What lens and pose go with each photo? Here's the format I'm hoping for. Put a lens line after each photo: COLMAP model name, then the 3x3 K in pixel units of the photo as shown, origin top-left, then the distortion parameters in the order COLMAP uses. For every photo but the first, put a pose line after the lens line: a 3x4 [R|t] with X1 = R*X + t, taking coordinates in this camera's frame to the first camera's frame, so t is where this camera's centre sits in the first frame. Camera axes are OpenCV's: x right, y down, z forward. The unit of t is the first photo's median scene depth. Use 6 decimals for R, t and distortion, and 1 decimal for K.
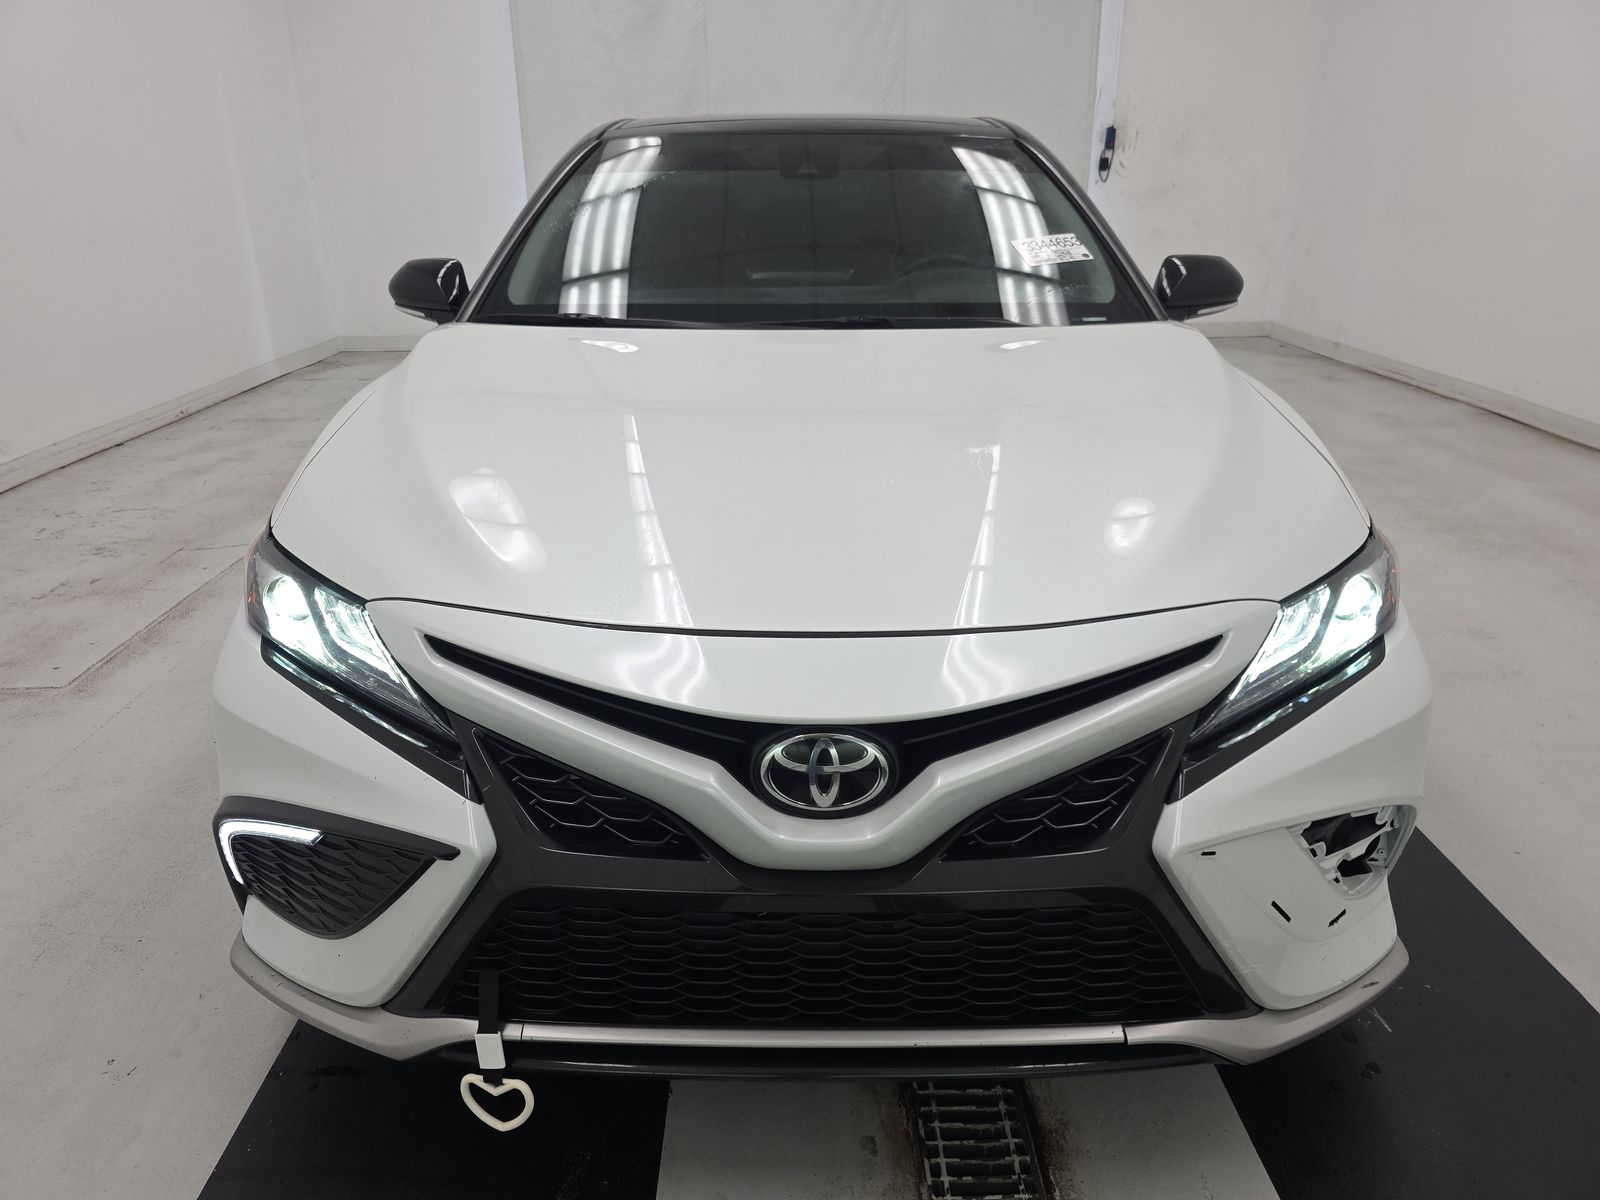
lens RADIAL K [[1086.1, 0, 799.8], [0, 1086.1, 601.2], [0, 0, 1]] dist [0.037749, 0.001570]
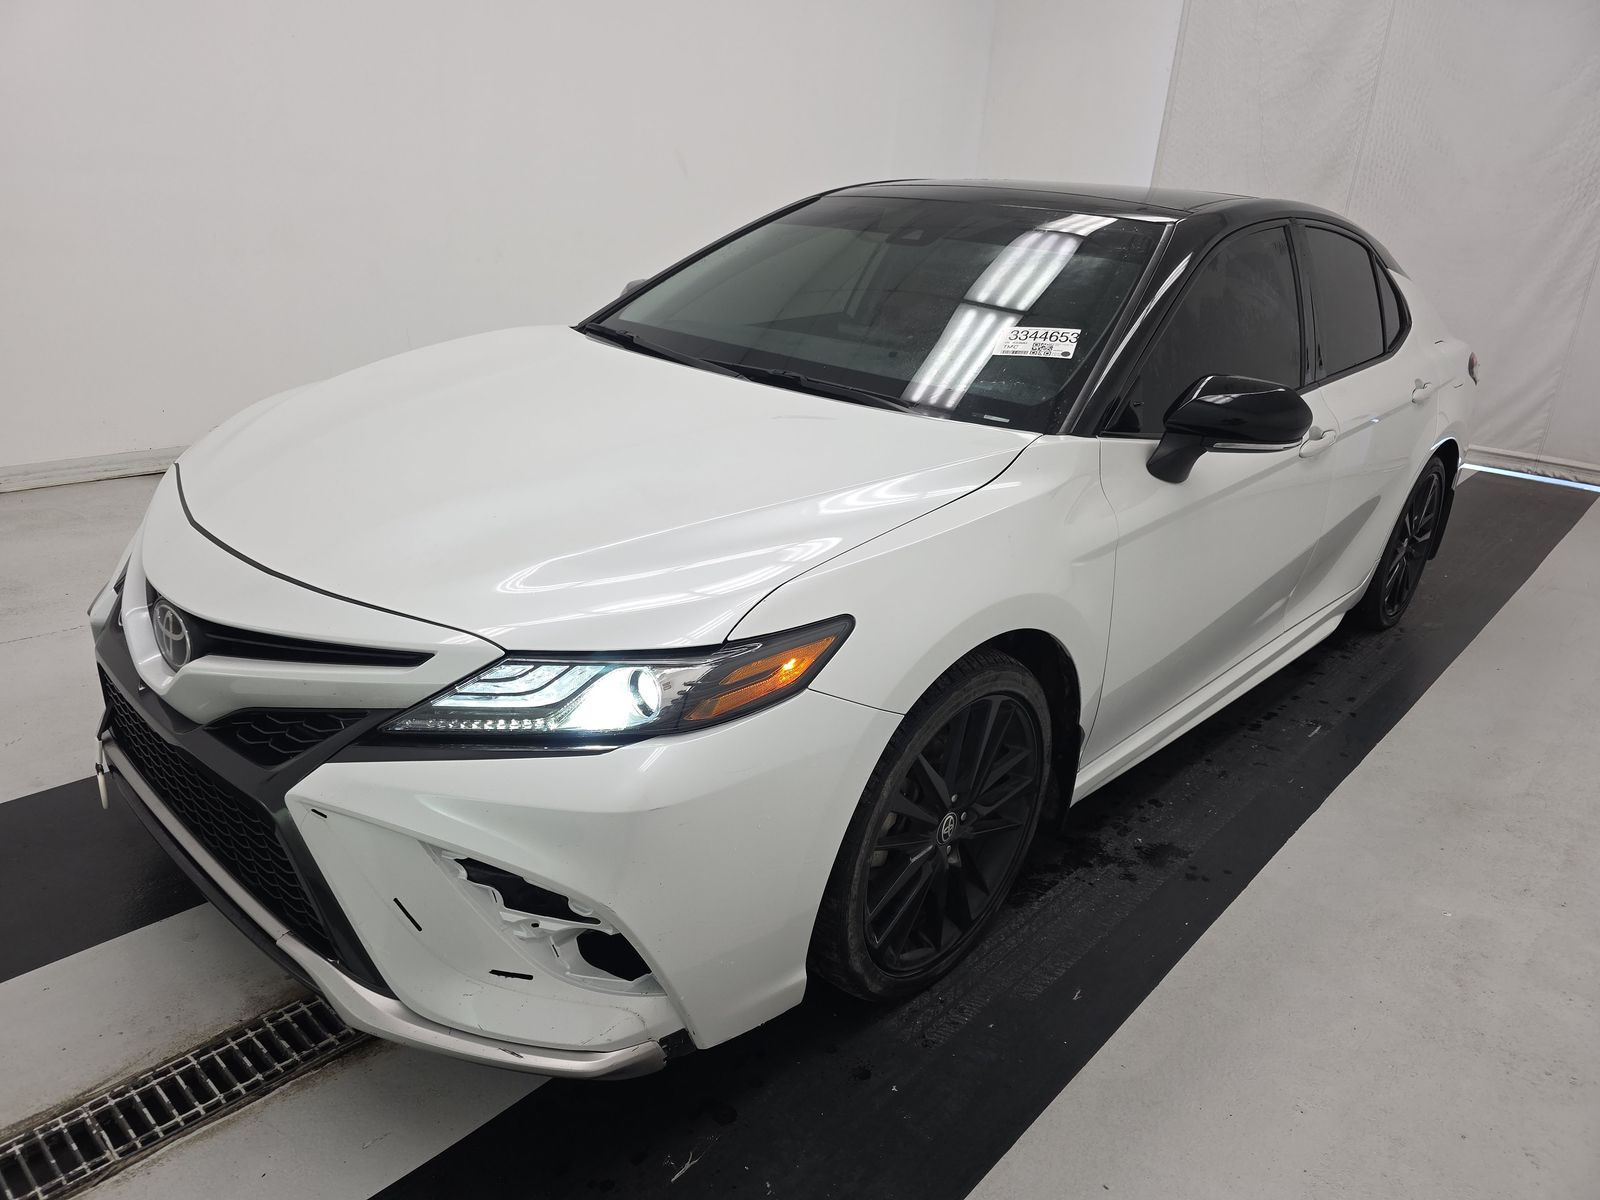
lens RADIAL K [[1086.1, 0, 799.2], [0, 1086.1, 598.8], [0, 0, 1]] dist [0.037749, 0.001570]
pose [[0.727077, 0.297223, -0.618884, 1.158103], [-0.321281, 0.943938, 0.075885, -0.196799], [0.606743, 0.143662, 0.781808, 0.302645]]
